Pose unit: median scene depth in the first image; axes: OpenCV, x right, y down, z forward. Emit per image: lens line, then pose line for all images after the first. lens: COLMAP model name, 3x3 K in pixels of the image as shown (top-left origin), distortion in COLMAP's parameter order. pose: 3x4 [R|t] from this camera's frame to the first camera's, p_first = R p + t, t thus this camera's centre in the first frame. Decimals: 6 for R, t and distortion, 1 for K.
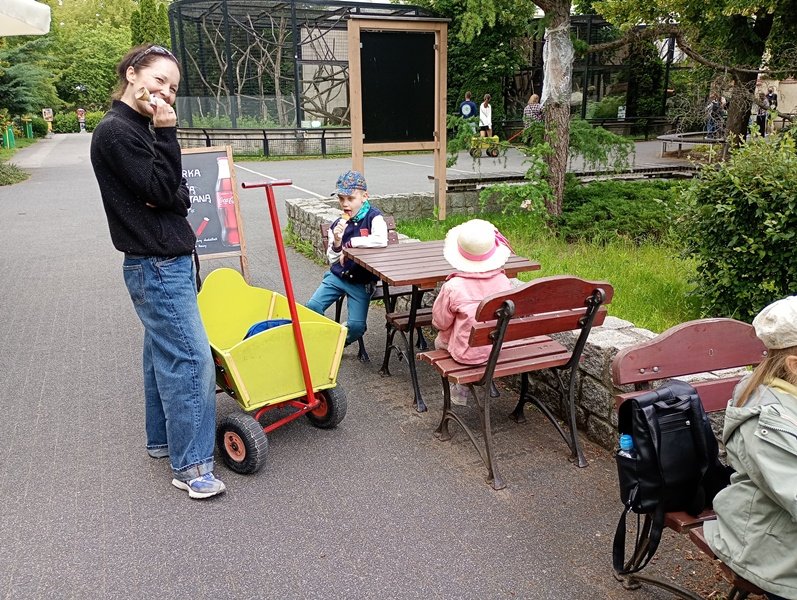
lens RADIAL K [[658.1, 0, 402.2], [0, 658.1, 295.2], [0, 0, 1]] dist [0.042774, -0.007602]
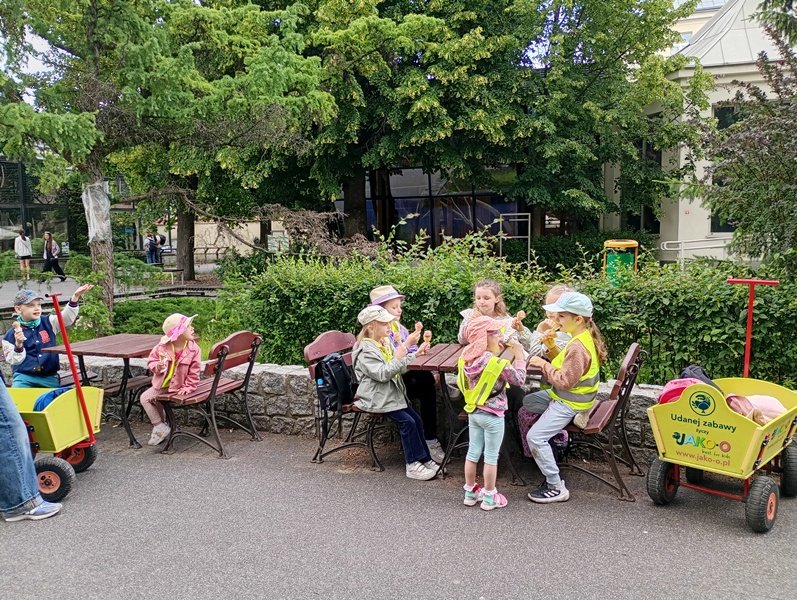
lens RADIAL K [[663.4, 0, 400.4], [0, 663.4, 301.0], [0, 0, 1]] dist [0.048477, -0.052979]
pose [[0.680778, -0.071506, 0.728992, -0.578073], [0.207304, 0.973343, -0.098120, 0.116489], [-0.702543, 0.217921, 0.677454, -0.423415]]
